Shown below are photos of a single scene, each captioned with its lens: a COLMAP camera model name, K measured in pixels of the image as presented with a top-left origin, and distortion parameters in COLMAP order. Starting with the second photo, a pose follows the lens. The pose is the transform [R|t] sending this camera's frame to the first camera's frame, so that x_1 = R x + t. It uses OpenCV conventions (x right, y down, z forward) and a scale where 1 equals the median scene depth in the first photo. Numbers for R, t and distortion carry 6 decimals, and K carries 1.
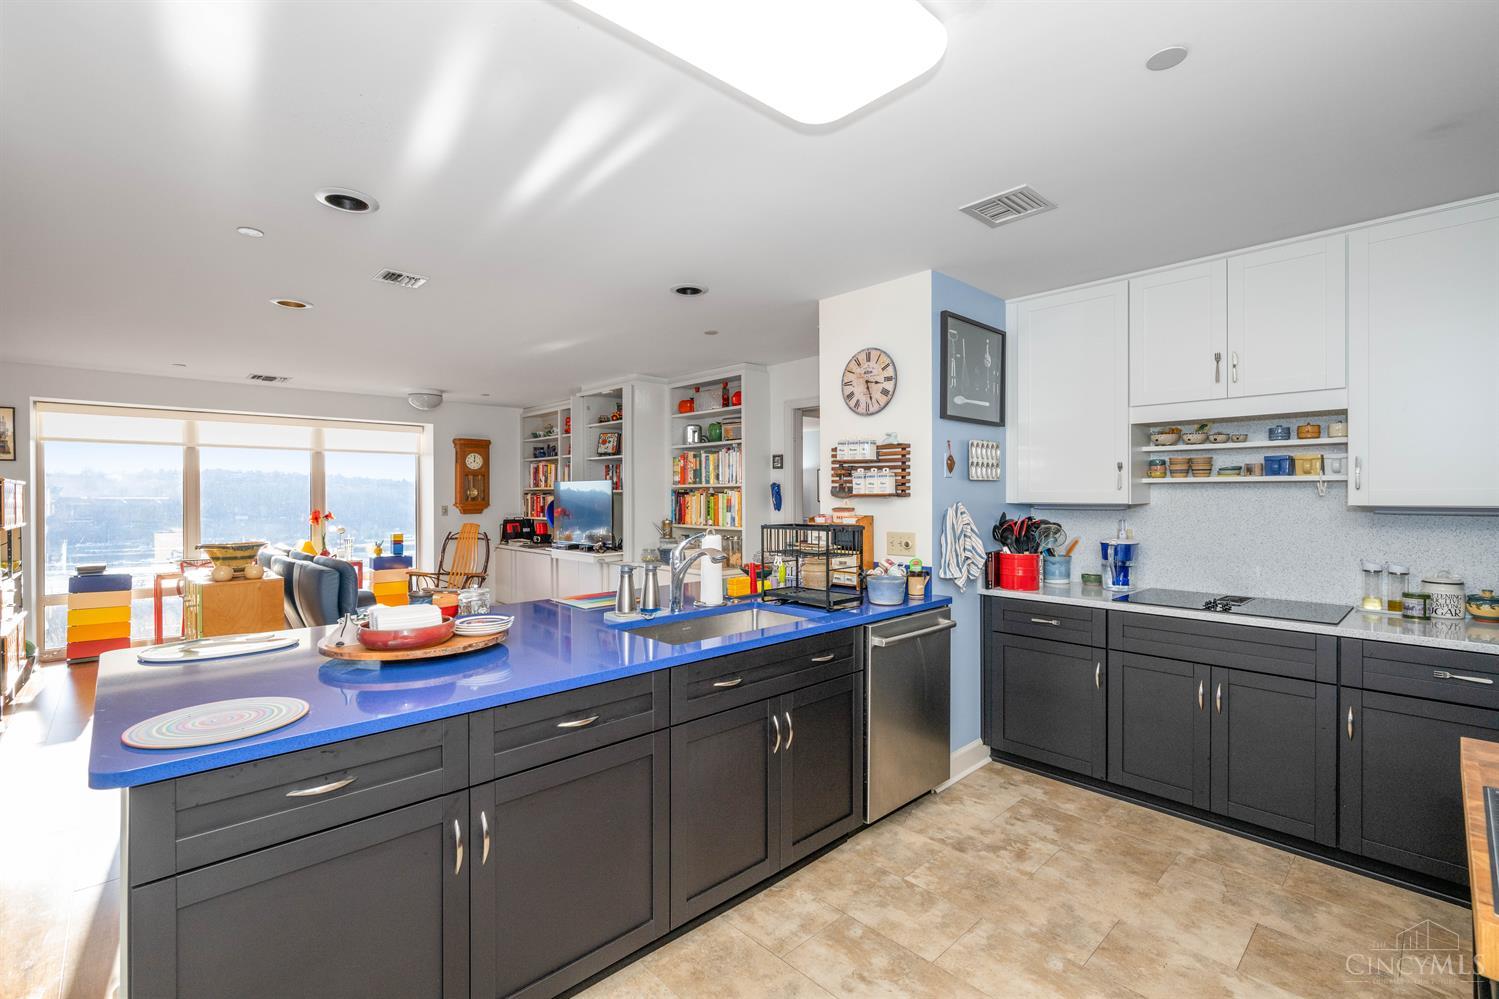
lens RADIAL K [[663.1, 0, 752.2], [0, 663.1, 493.0], [0, 0, 1]] dist [0.003228, 0.000288]
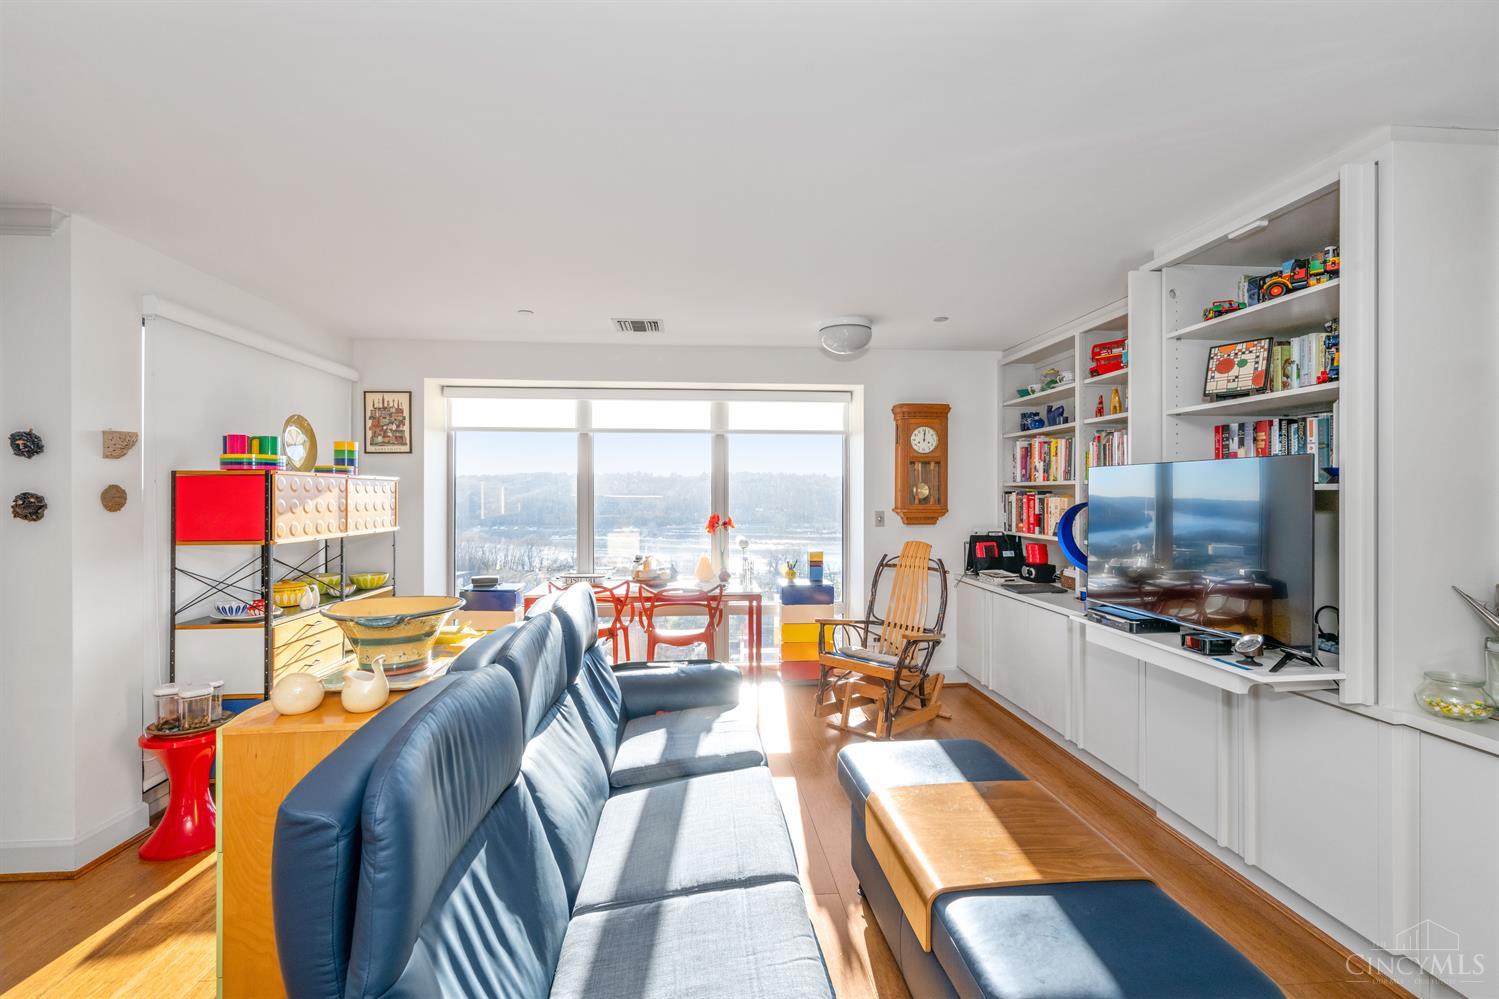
lens RADIAL K [[663.1, 0, 744.9], [0, 663.1, 493.9], [0, 0, 1]] dist [0.003228, 0.000288]
pose [[0.781177, 0.003473, -0.624301, -0.172956], [-0.000397, 0.999987, 0.005066, -0.000802], [0.624310, -0.003710, 0.781168, 0.437615]]
